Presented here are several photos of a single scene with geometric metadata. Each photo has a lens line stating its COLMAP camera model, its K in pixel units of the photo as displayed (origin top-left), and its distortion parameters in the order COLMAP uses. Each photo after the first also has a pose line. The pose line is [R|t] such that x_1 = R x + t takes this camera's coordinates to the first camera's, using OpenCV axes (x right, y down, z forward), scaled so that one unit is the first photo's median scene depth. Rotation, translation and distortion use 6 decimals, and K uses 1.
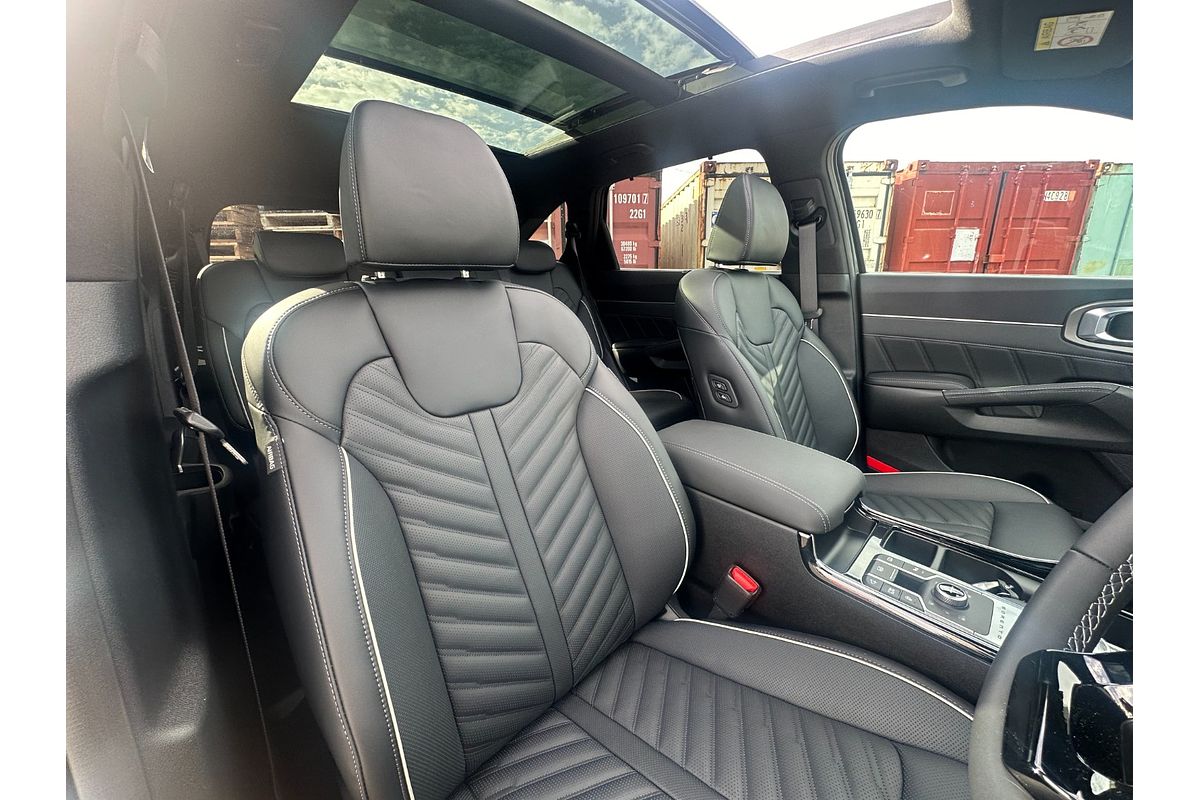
lens RADIAL K [[433.6, 0, 602.4], [0, 433.6, 395.8], [0, 0, 1]] dist [-0.001609, -0.000313]
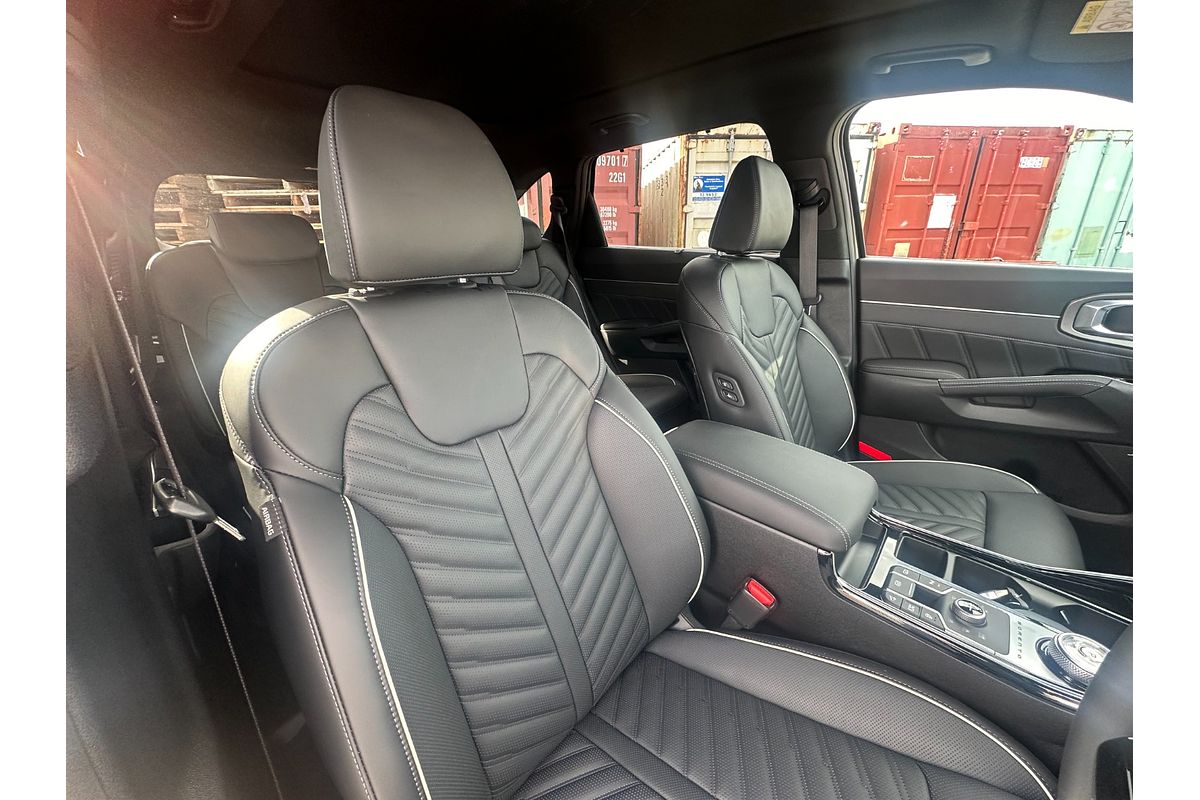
lens RADIAL K [[433.6, 0, 603.2], [0, 433.6, 397.0], [0, 0, 1]] dist [-0.001609, -0.000313]
pose [[0.998428, -0.018088, 0.053042, -0.062509], [0.013742, 0.996605, 0.081174, -0.088236], [-0.054330, -0.080318, 0.995288, 0.051661]]
